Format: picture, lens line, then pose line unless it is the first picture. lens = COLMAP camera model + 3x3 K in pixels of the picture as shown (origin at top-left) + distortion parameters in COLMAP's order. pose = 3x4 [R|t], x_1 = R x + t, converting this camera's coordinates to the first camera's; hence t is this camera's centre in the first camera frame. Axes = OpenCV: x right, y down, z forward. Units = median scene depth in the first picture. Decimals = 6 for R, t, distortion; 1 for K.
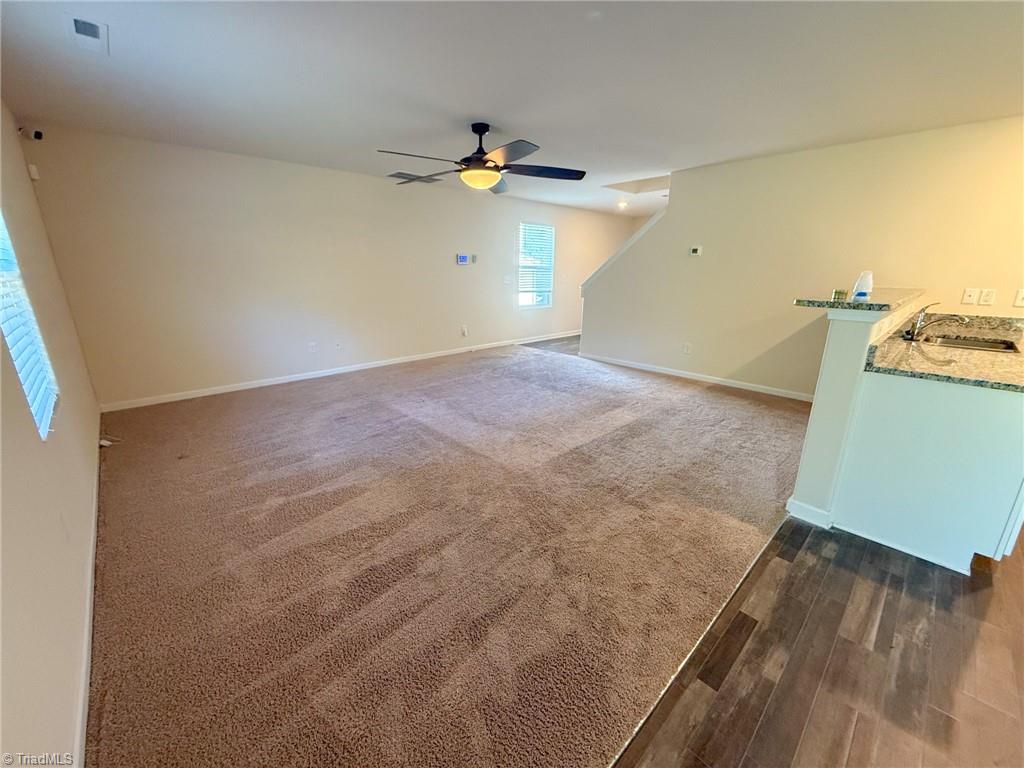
lens RADIAL K [[407.9, 0, 514.8], [0, 407.9, 384.3], [0, 0, 1]] dist [0.002379, -0.000828]
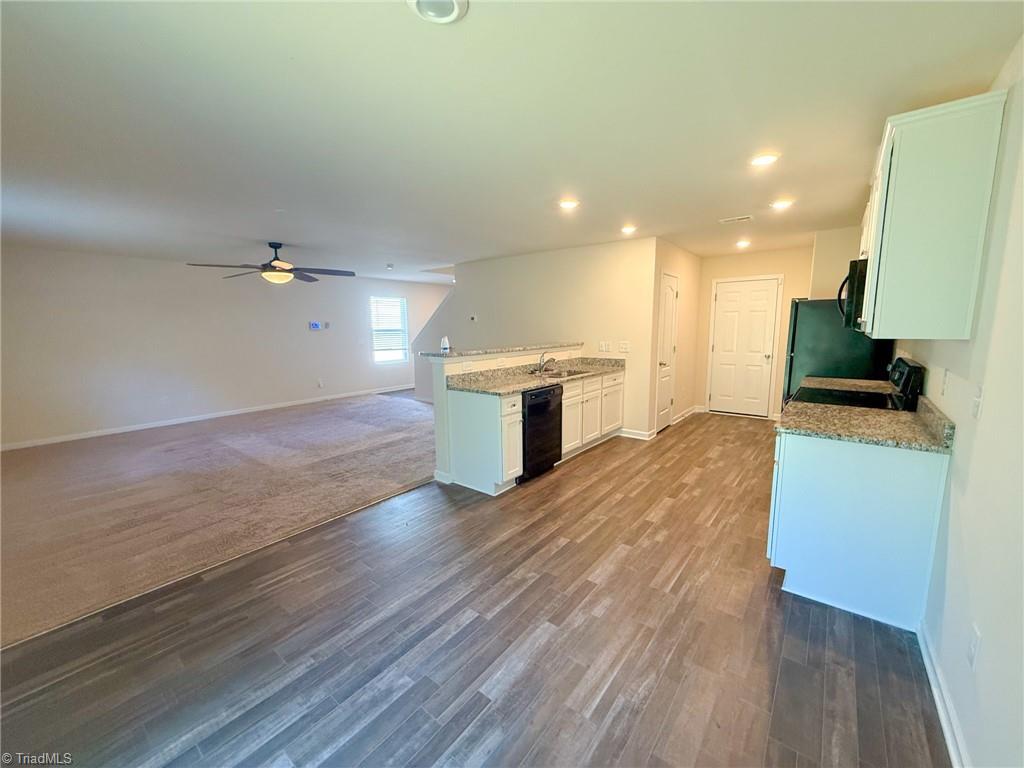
lens RADIAL K [[407.9, 0, 521.9], [0, 407.9, 387.2], [0, 0, 1]] dist [0.002379, -0.000828]
pose [[0.988537, -0.042333, 0.144922, 0.909304], [0.060252, 0.990751, -0.121580, 0.194998], [-0.138435, 0.128918, 0.981945, -0.833046]]
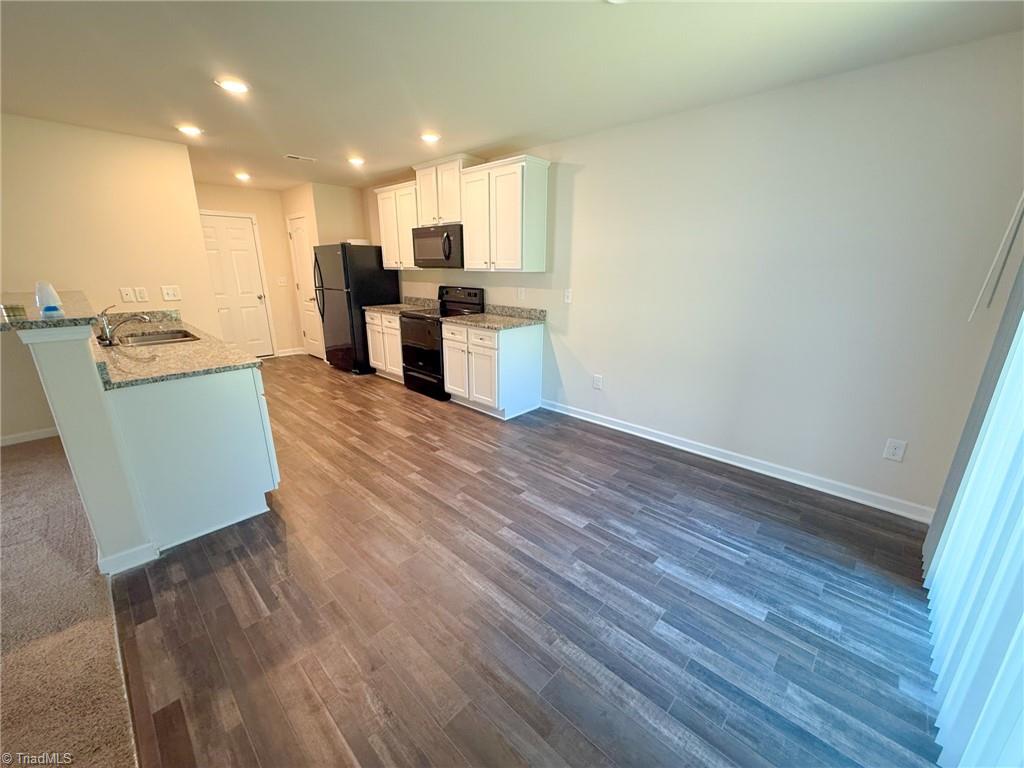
lens RADIAL K [[407.9, 0, 504.4], [0, 407.9, 385.5], [0, 0, 1]] dist [0.002379, -0.000828]
pose [[-0.043637, -0.291871, 0.955462, -0.044694], [0.271882, 0.916807, 0.292480, -0.066760], [-0.961341, 0.272535, 0.039348, 0.108729]]
